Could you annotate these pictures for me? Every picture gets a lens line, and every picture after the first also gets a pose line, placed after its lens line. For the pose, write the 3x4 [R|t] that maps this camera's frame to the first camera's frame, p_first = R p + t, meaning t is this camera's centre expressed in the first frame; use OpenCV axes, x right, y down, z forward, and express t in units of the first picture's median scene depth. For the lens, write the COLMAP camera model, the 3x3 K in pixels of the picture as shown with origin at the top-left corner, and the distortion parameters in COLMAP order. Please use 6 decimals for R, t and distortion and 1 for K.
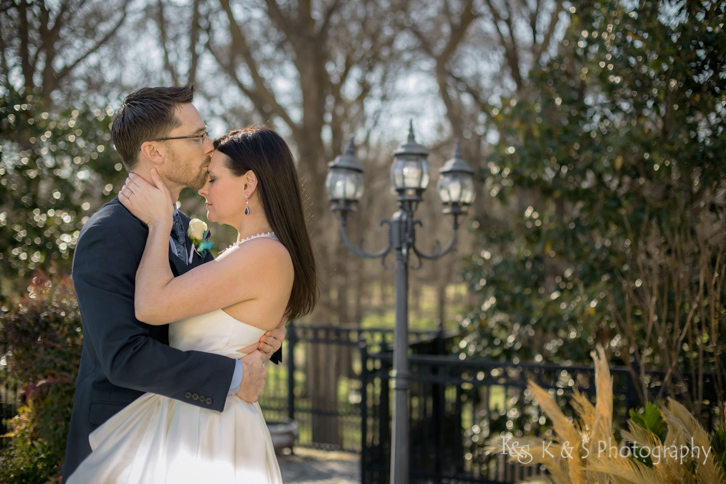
lens RADIAL K [[1044.7, 0, 361.4], [0, 1044.7, 240.1], [0, 0, 1]] dist [0.007280, 0.000000]
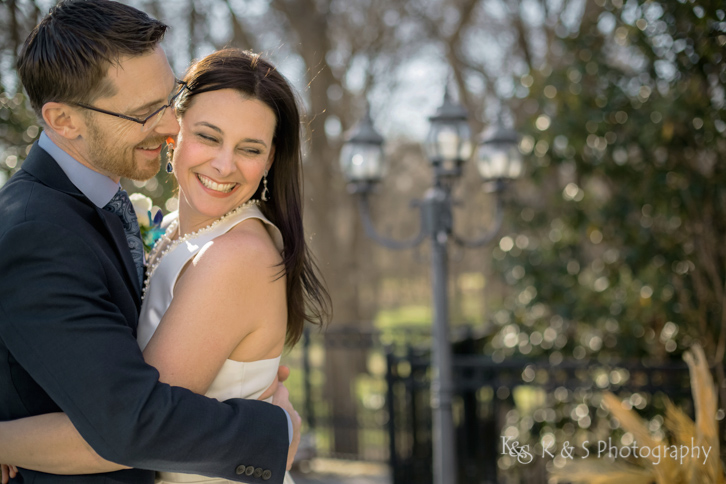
lens RADIAL K [[1044.7, 0, 364.7], [0, 1044.7, 244.0], [0, 0, 1]] dist [0.007280, 0.000000]
pose [[0.999398, -0.034274, -0.005315, -0.009436], [0.034320, 0.999372, 0.008807, 0.003967], [0.005010, -0.008984, 0.999947, 0.105449]]
